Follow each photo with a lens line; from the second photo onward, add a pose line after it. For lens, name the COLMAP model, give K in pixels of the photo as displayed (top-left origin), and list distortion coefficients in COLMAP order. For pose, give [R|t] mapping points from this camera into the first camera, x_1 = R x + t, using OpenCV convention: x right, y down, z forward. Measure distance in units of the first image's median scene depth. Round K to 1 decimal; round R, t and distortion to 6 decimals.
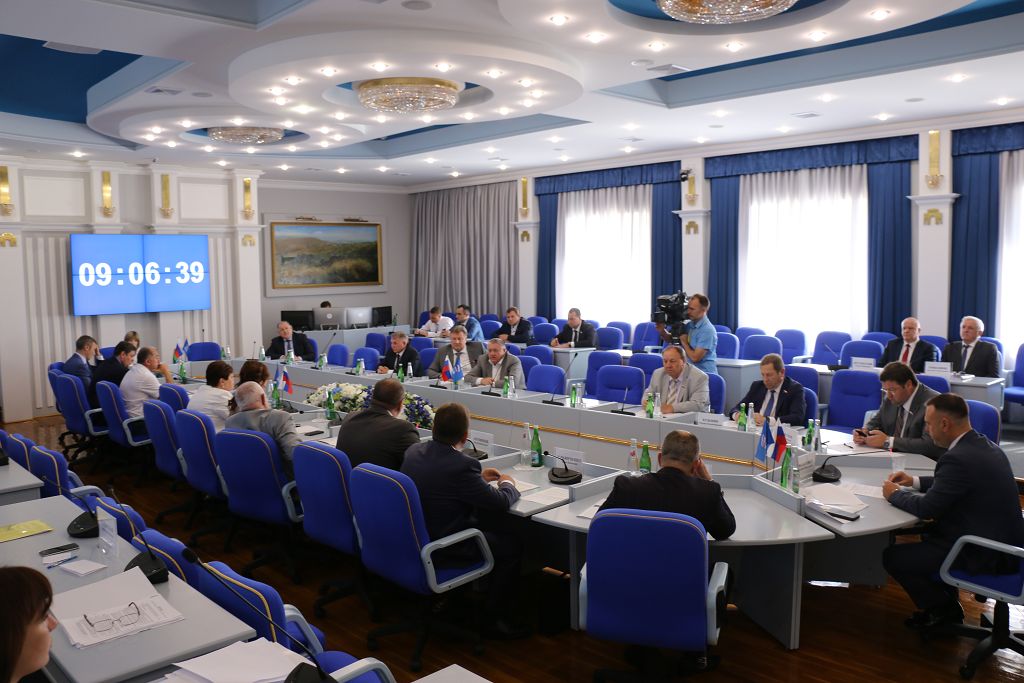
lens RADIAL K [[861.4, 0, 518.1], [0, 861.4, 347.7], [0, 0, 1]] dist [0.011085, -0.019106]
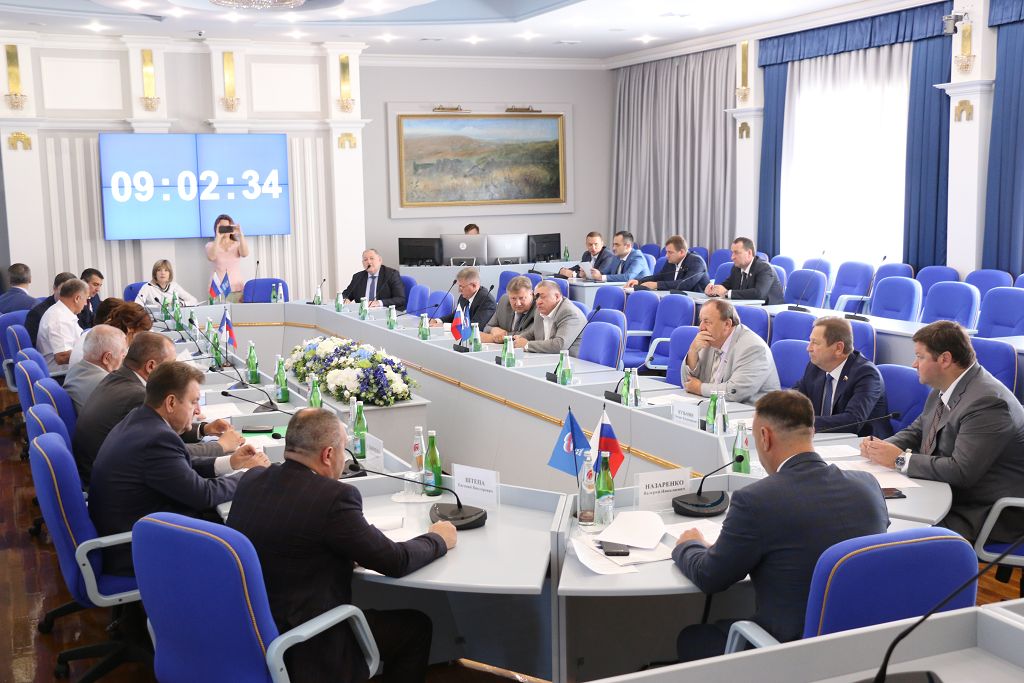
lens RADIAL K [[1192.3, 0, 509.8], [0, 1192.3, 336.5], [0, 0, 1]] dist [0.056172, 0.000000]
pose [[0.954294, 0.039012, -0.296311, 0.132850], [-0.027132, 0.998659, 0.044102, -0.007539], [0.297634, -0.034047, 0.954073, 0.074232]]
